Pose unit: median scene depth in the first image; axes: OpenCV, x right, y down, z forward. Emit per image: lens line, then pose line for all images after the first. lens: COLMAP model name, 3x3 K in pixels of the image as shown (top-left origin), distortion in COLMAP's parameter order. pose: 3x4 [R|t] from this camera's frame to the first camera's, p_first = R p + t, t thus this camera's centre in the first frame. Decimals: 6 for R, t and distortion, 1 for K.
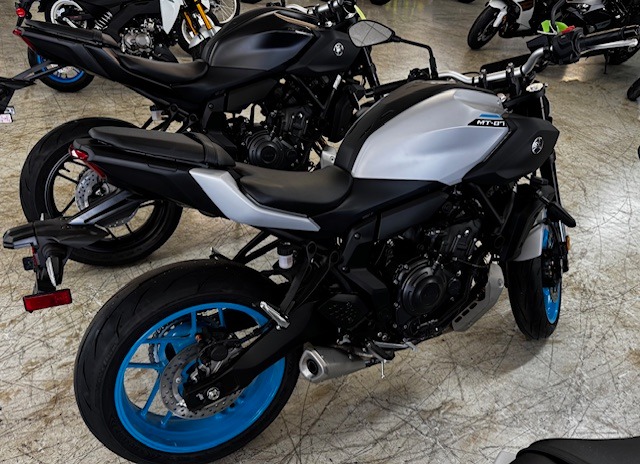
lens RADIAL K [[506.5, 0, 332.4], [0, 506.5, 269.4], [0, 0, 1]] dist [0.026108, -0.046192]
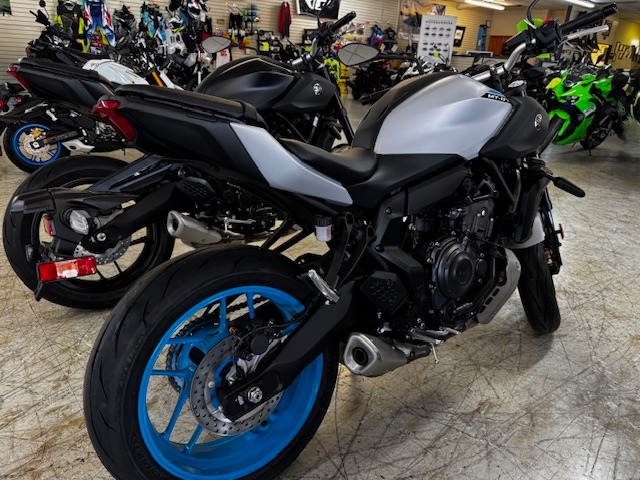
lens RADIAL K [[456.6, 0, 322.7], [0, 456.6, 242.6], [0, 0, 1]] dist [-0.003230, -0.013685]
pose [[0.989324, -0.081824, 0.120593, -0.161760], [0.108299, 0.966506, -0.232677, 0.157040], [-0.097516, 0.243253, 0.965049, 0.164414]]
